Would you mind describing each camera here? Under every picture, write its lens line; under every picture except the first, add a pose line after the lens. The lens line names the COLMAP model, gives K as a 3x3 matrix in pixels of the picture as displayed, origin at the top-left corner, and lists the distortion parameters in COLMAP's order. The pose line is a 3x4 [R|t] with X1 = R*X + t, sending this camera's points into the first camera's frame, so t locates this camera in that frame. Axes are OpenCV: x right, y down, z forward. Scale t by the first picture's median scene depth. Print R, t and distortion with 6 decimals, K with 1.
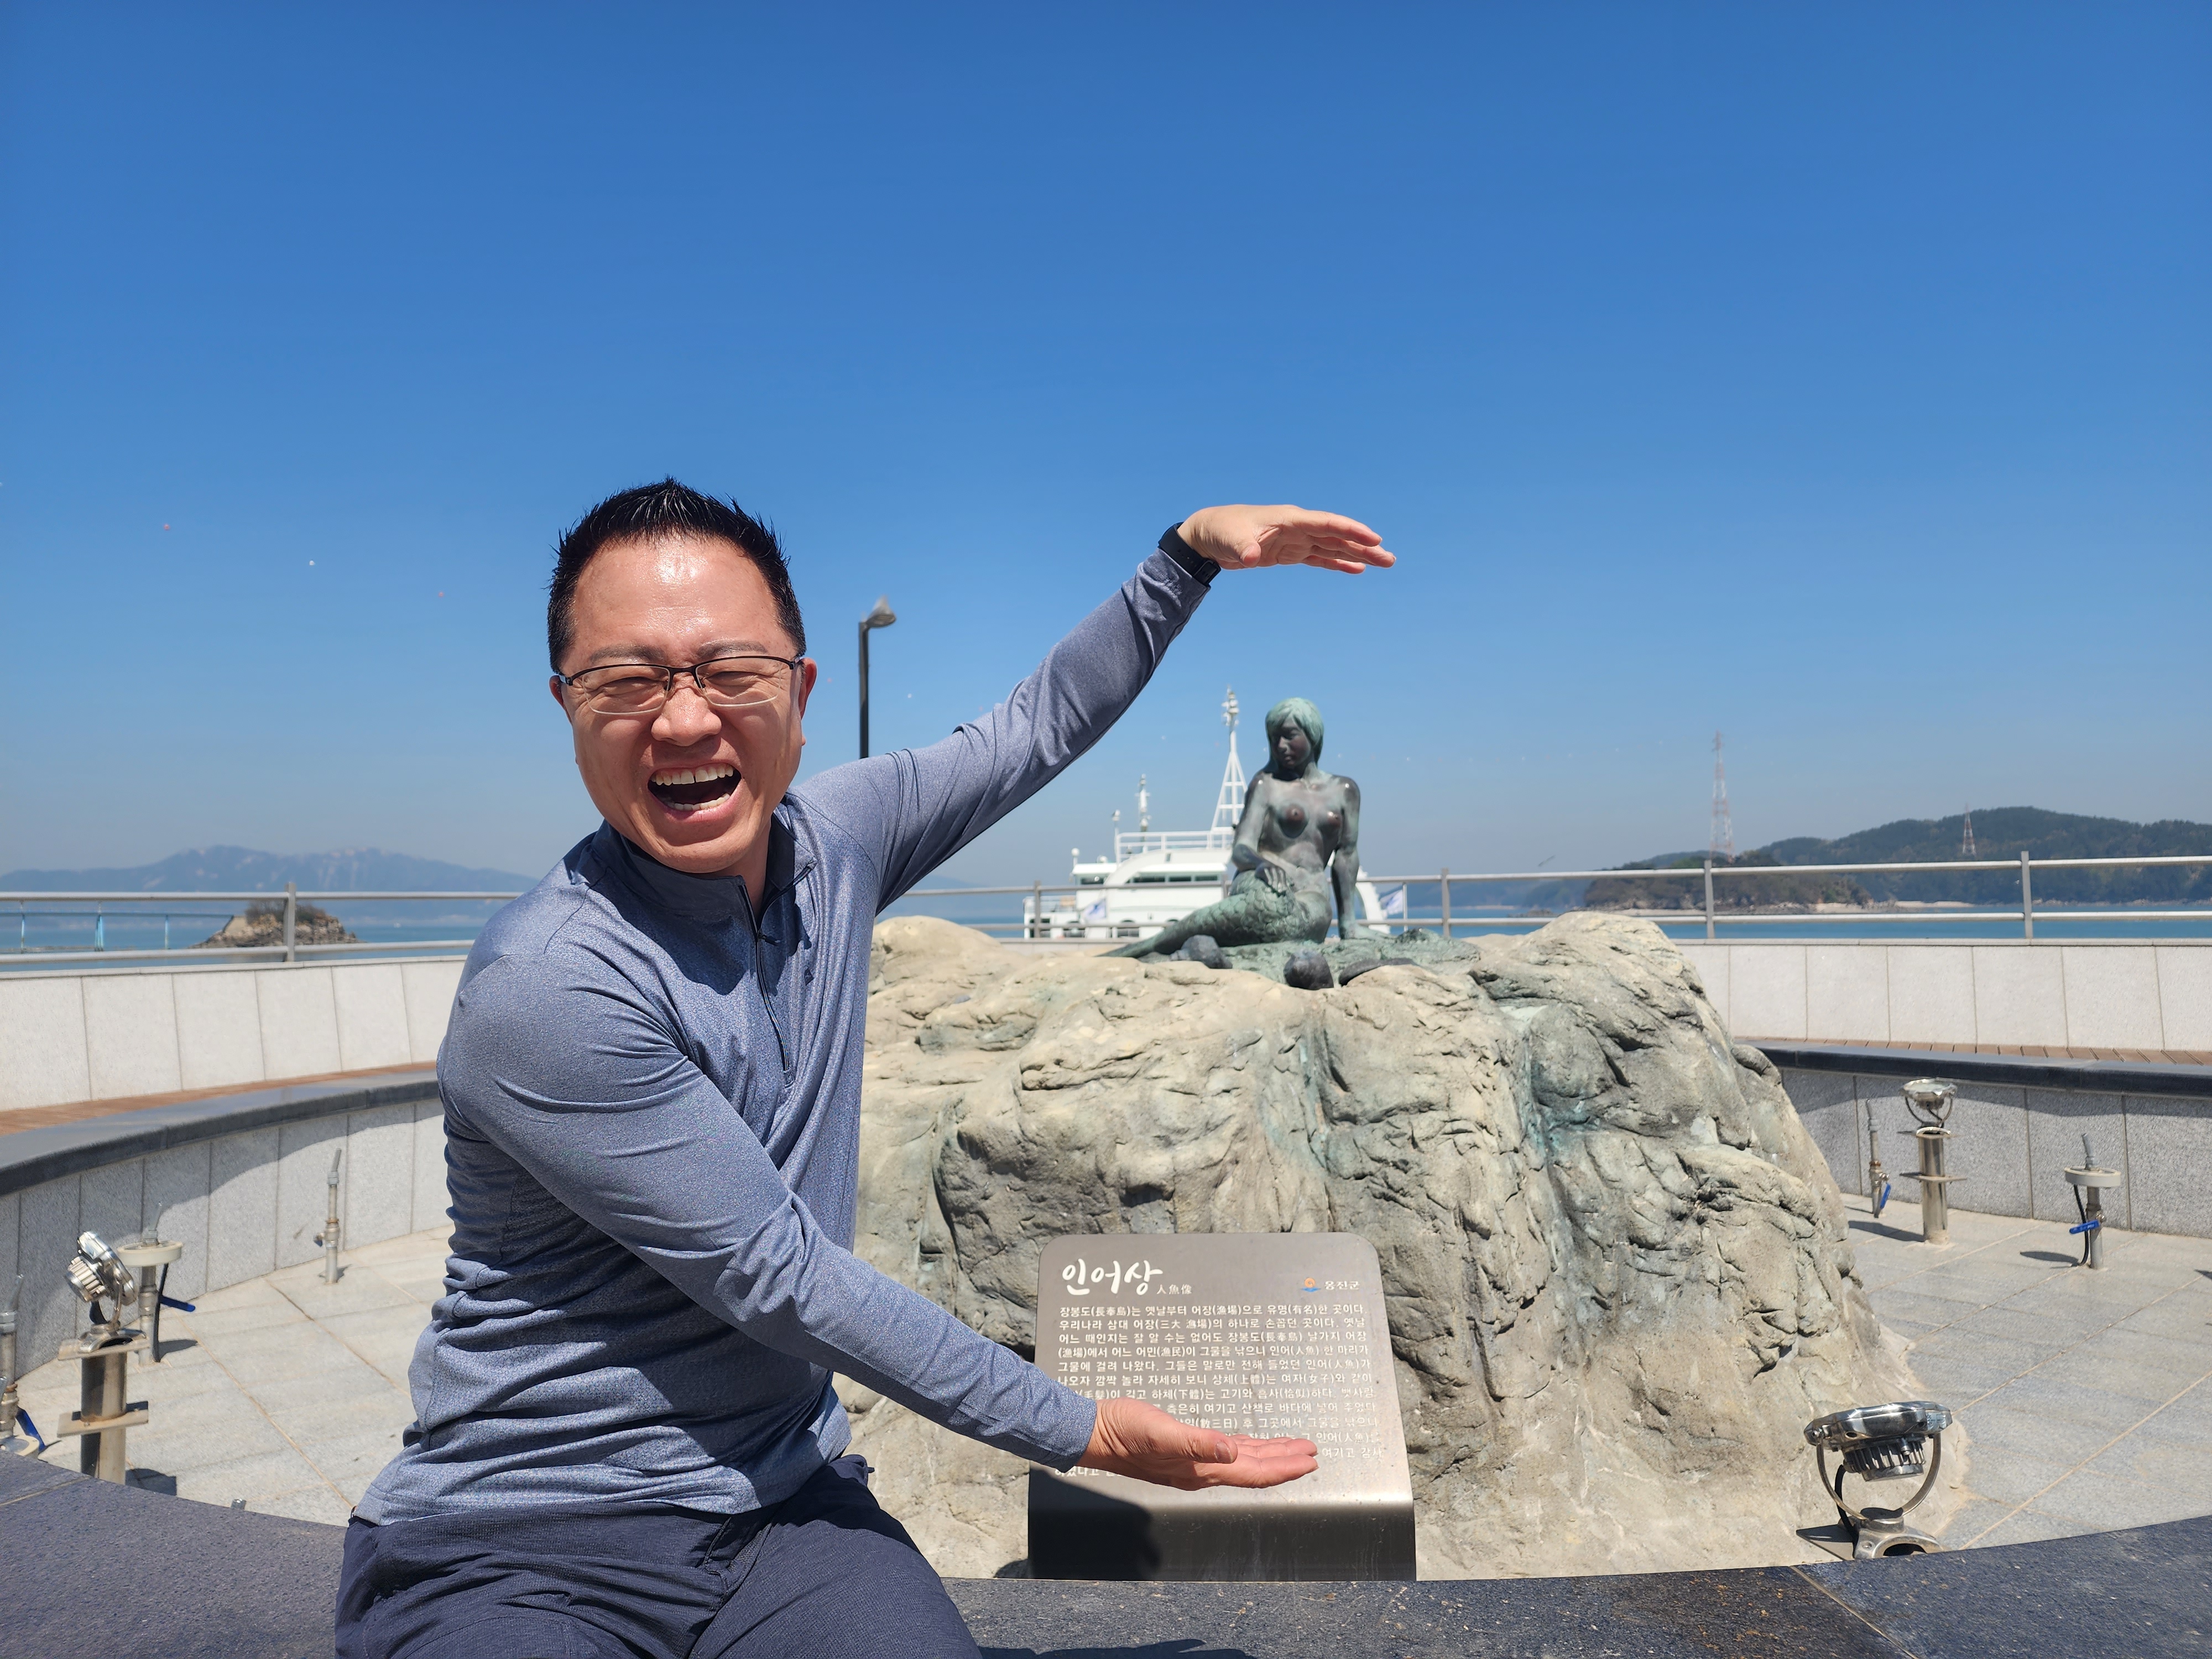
lens RADIAL K [[1508.7, 0, 1121.1], [0, 1508.7, 808.8], [0, 0, 1]] dist [0.064725, -0.060890]
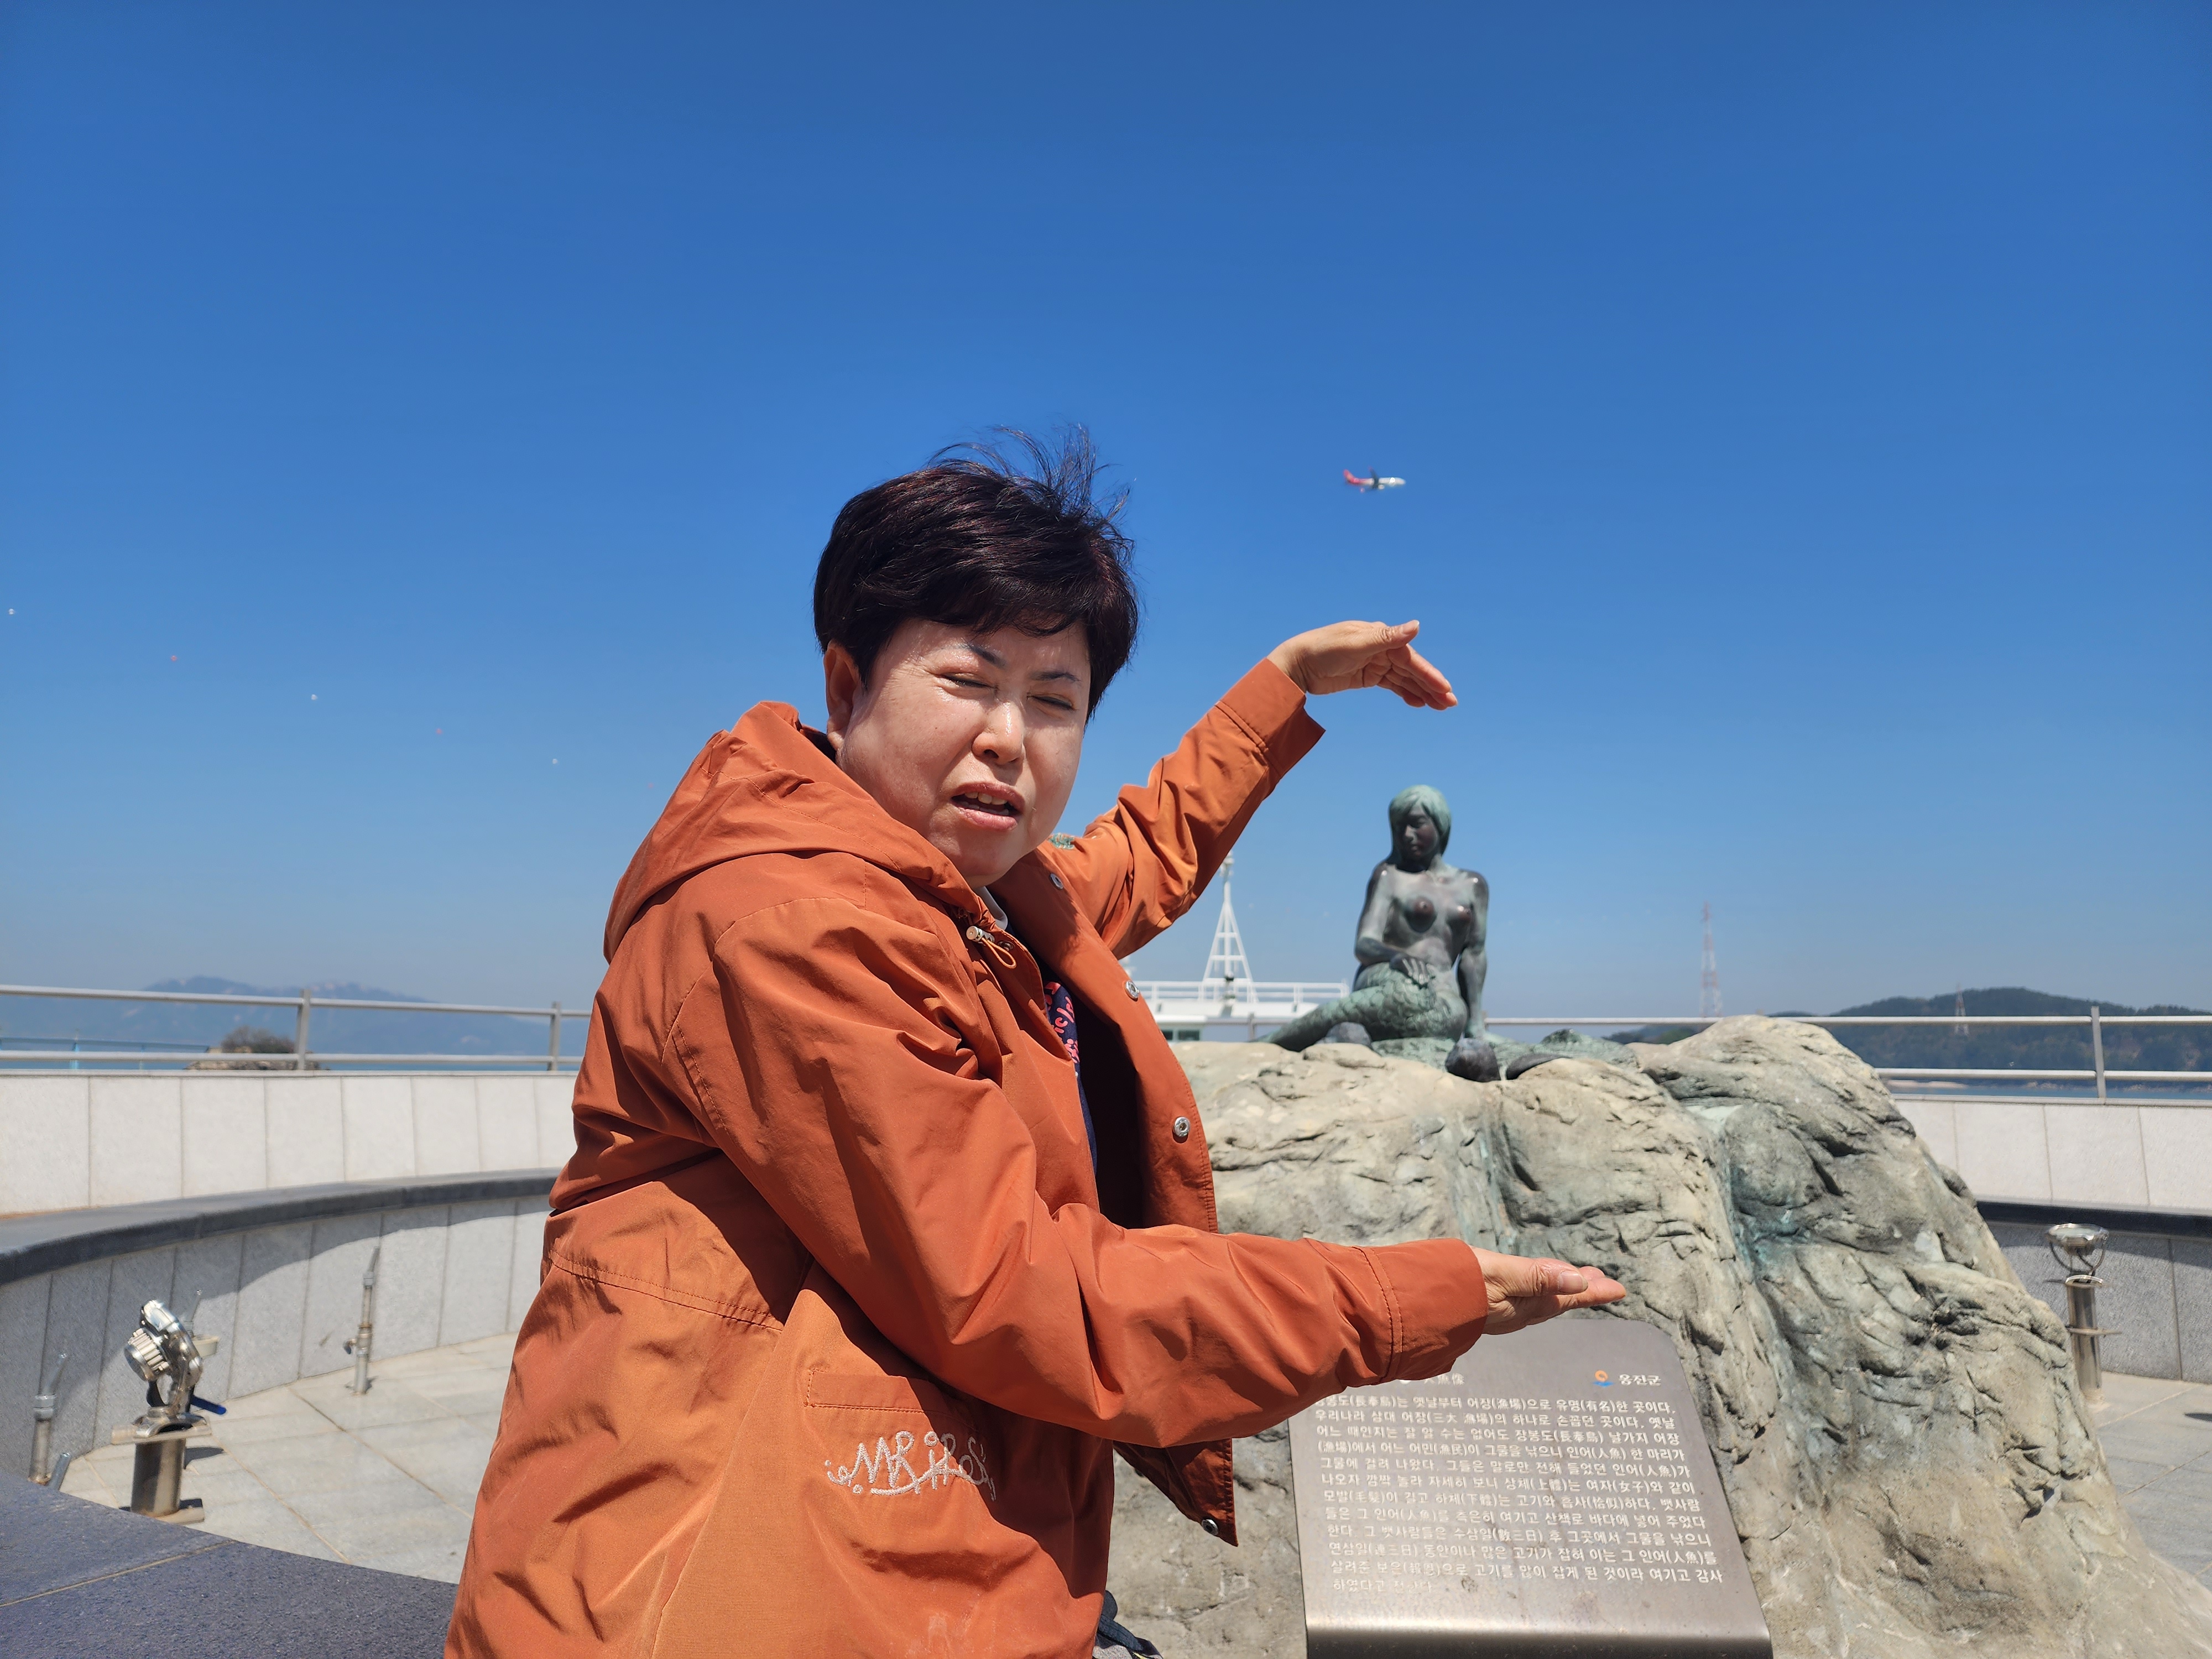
lens RADIAL K [[1512.2, 0, 1090.9], [0, 1512.2, 839.4], [0, 0, 1]] dist [0.057822, -0.056497]
pose [[0.999621, 0.026542, -0.007284, -0.122096], [-0.027057, 0.996152, -0.083358, 0.065358], [0.005043, 0.083524, 0.996493, 0.080785]]
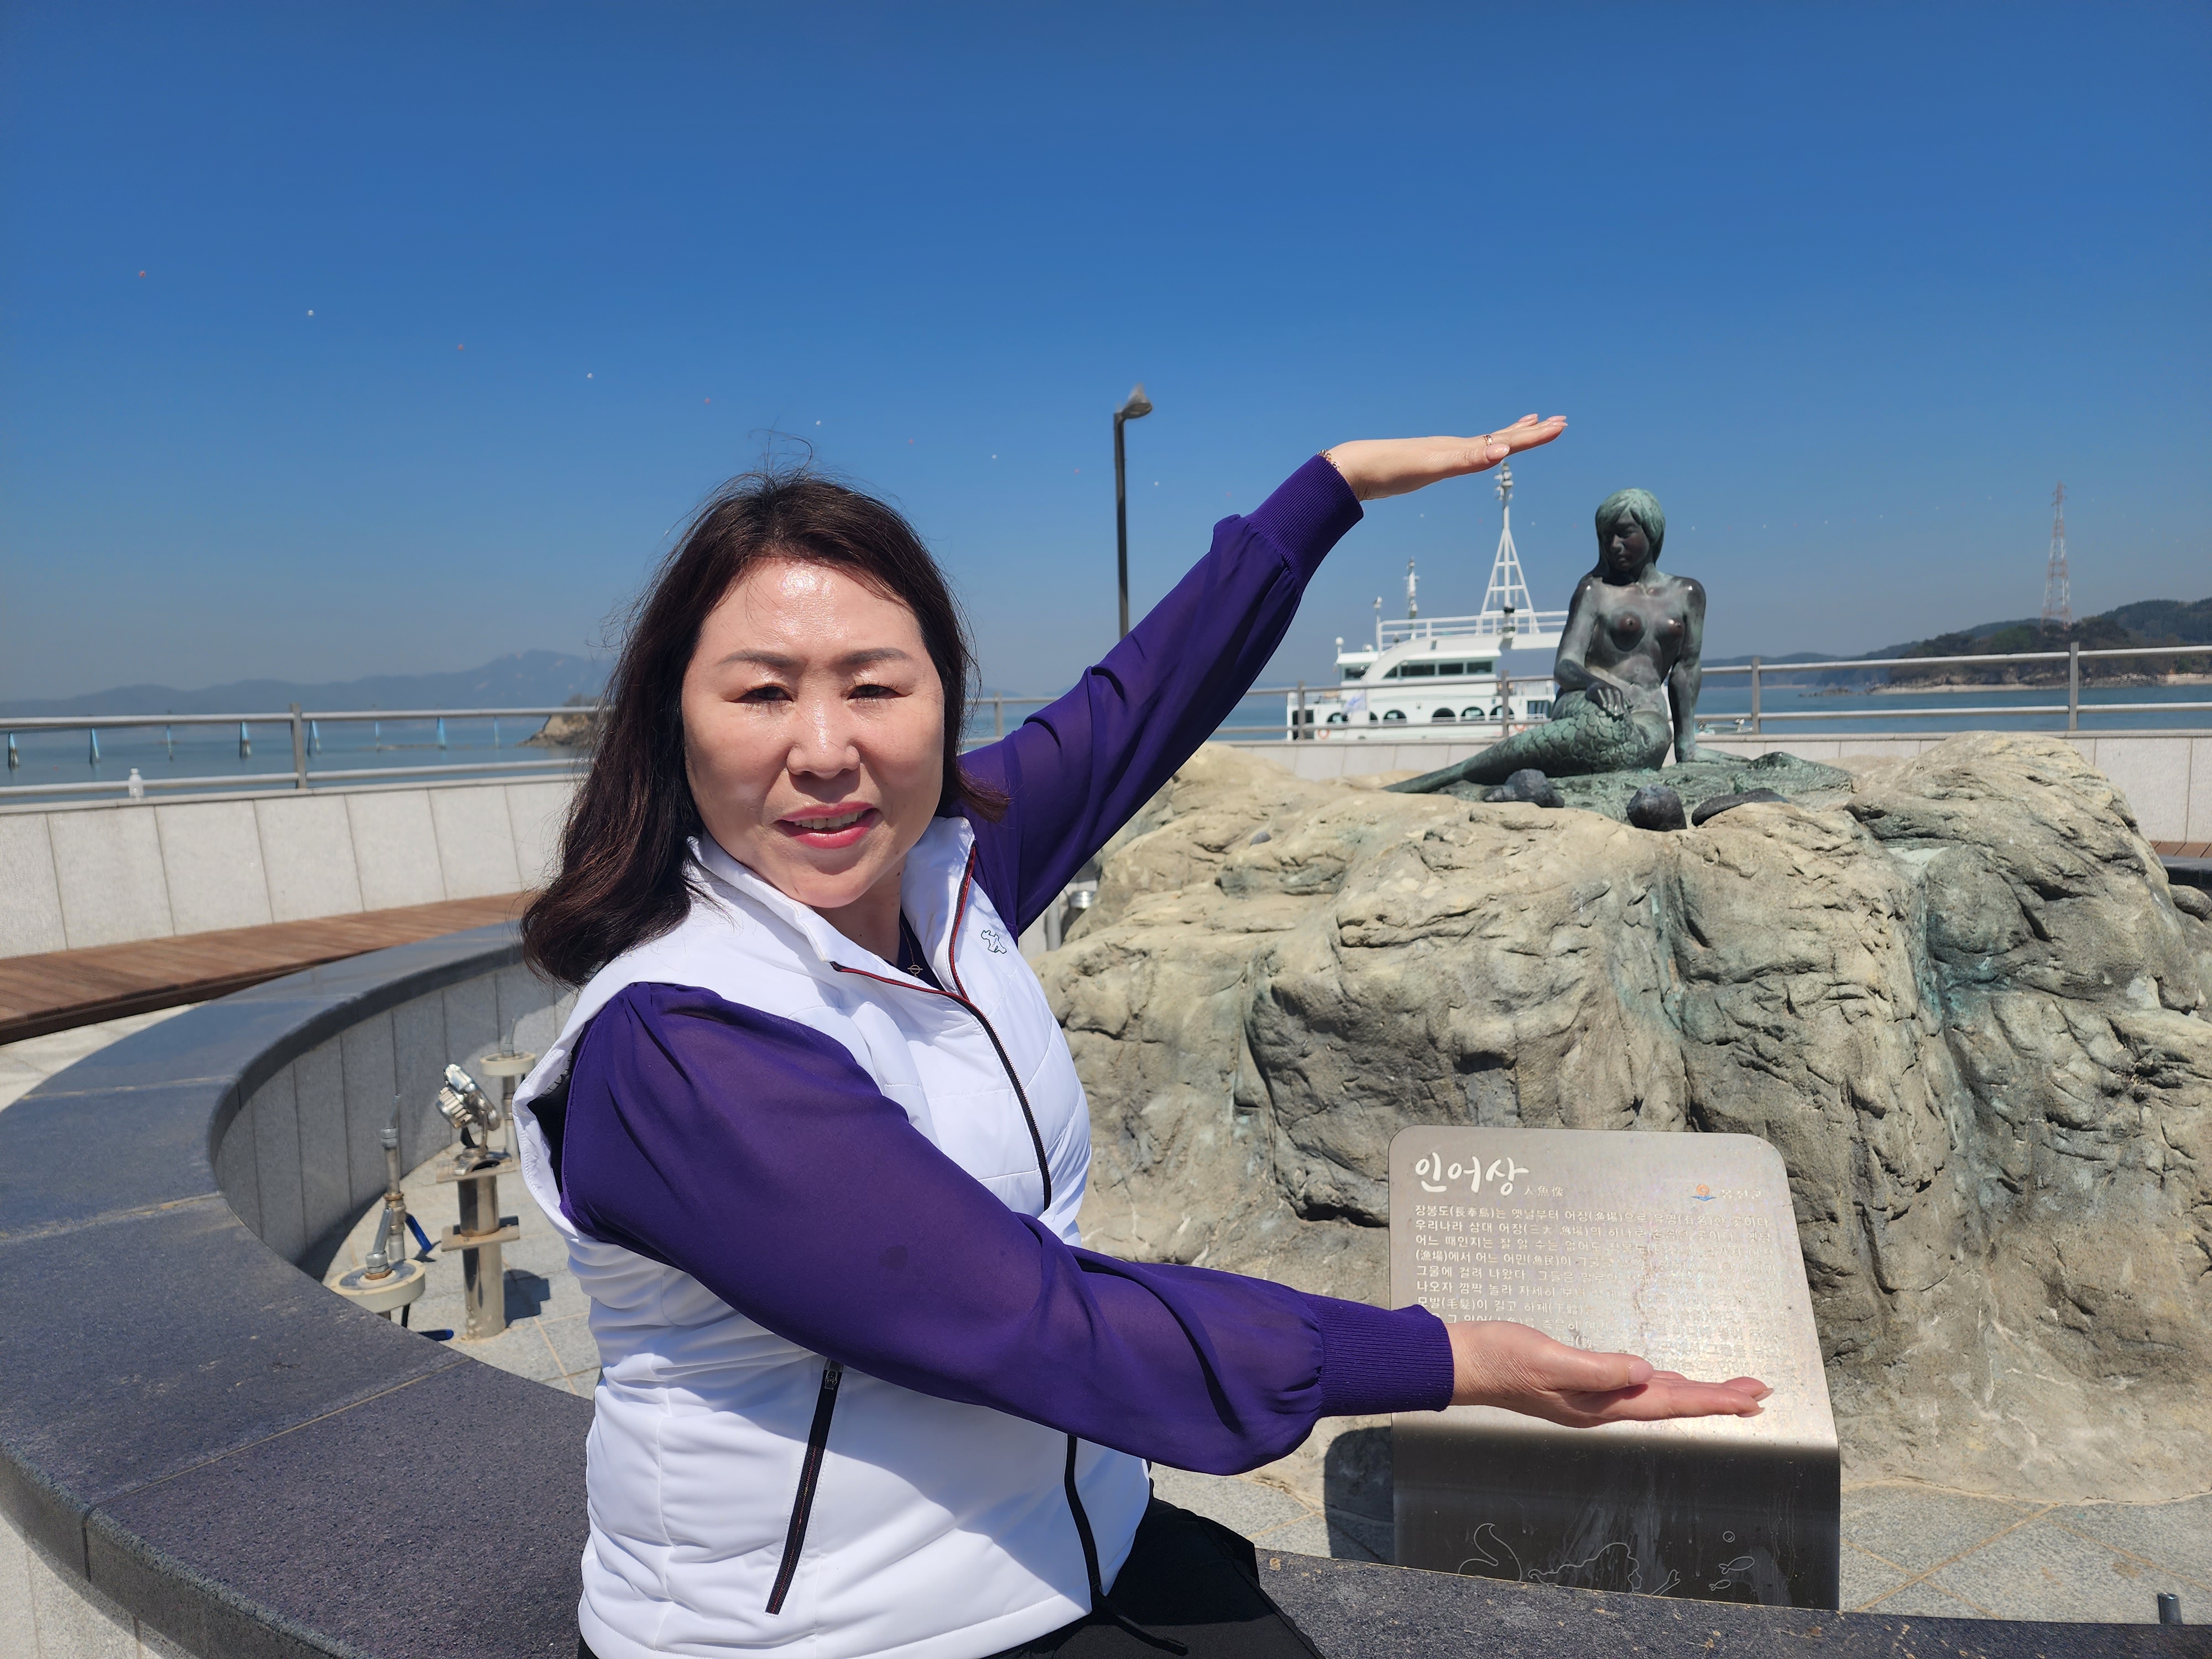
lens RADIAL K [[1507.2, 0, 1109.5], [0, 1507.2, 827.8], [0, 0, 1]] dist [0.063799, -0.060247]
pose [[0.985000, -0.002268, -0.172541, -0.045925], [0.028412, 0.988398, 0.149206, -0.028535], [0.170201, -0.151870, 0.973636, 0.079993]]
